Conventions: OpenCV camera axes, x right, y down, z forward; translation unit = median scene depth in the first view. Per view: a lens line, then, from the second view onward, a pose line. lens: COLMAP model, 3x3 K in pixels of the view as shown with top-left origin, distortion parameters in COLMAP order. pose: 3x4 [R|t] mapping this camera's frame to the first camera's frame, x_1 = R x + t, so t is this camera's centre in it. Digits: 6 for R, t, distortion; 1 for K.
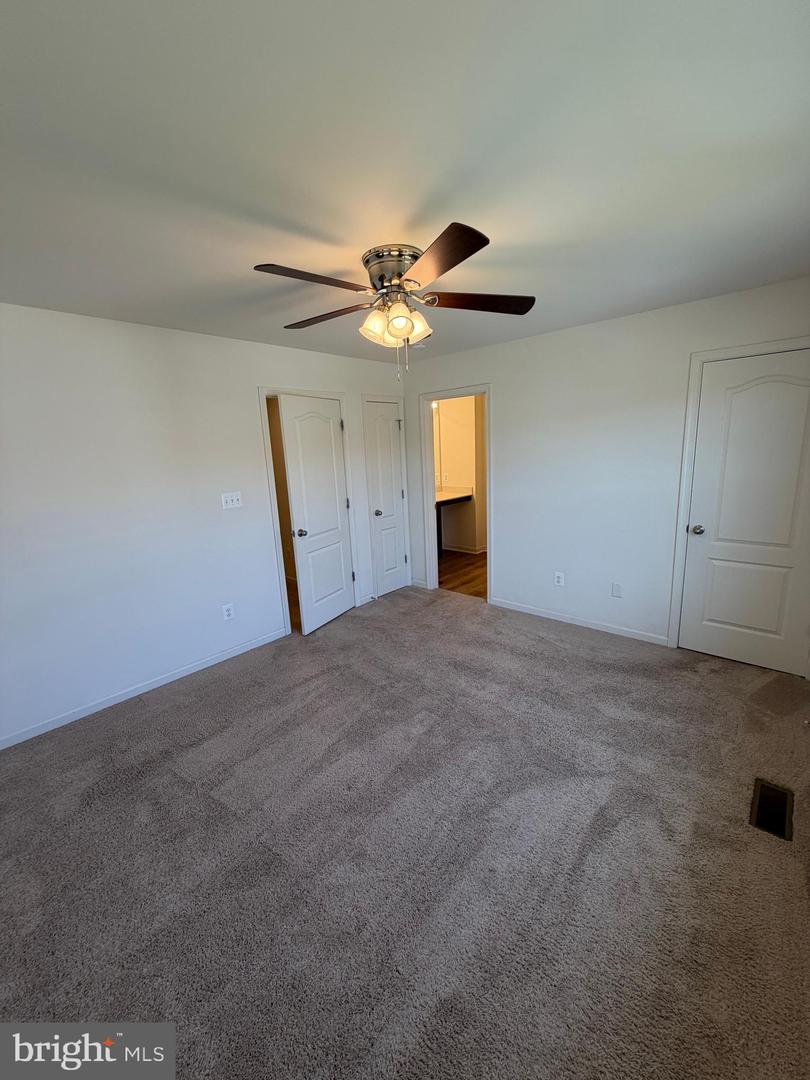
lens RADIAL K [[430.4, 0, 405.5], [0, 430.4, 537.3], [0, 0, 1]] dist [0.002495, 0.000350]
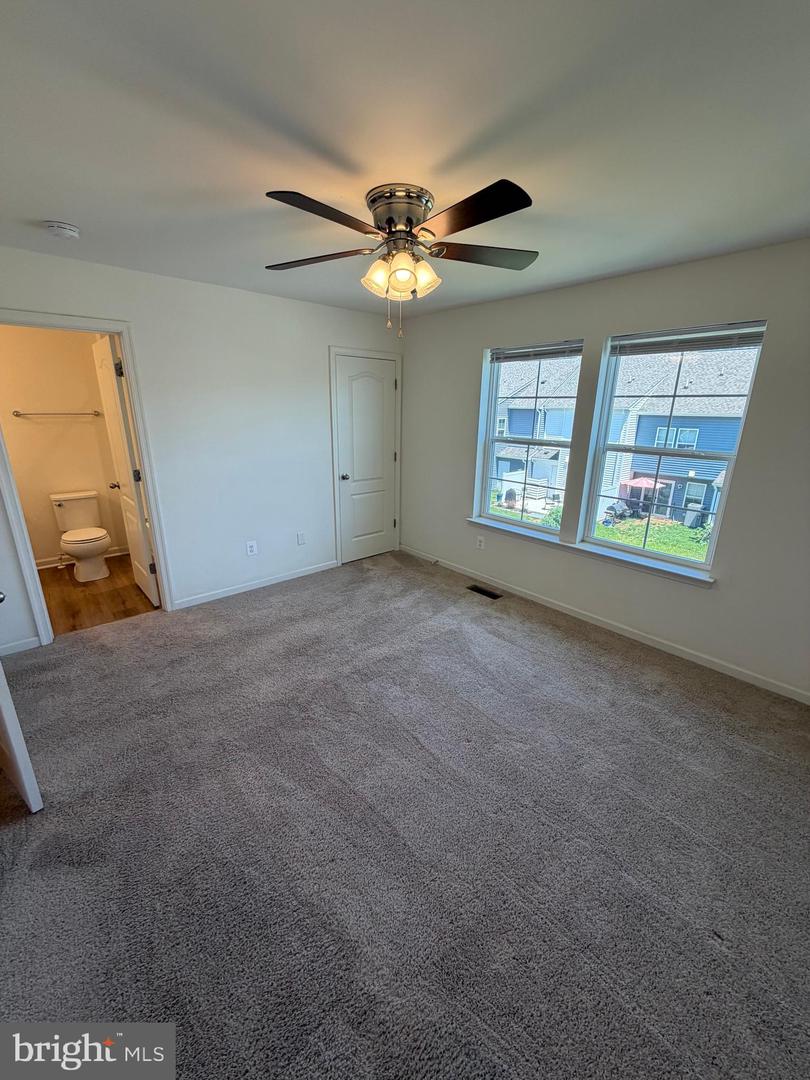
lens RADIAL K [[430.4, 0, 405.5], [0, 430.4, 537.3], [0, 0, 1]] dist [0.002495, 0.000350]
pose [[0.114116, -0.245929, 0.962547, -0.774872], [0.188940, 0.956565, 0.222000, -0.113086], [-0.975335, 0.156530, 0.155625, 0.678075]]
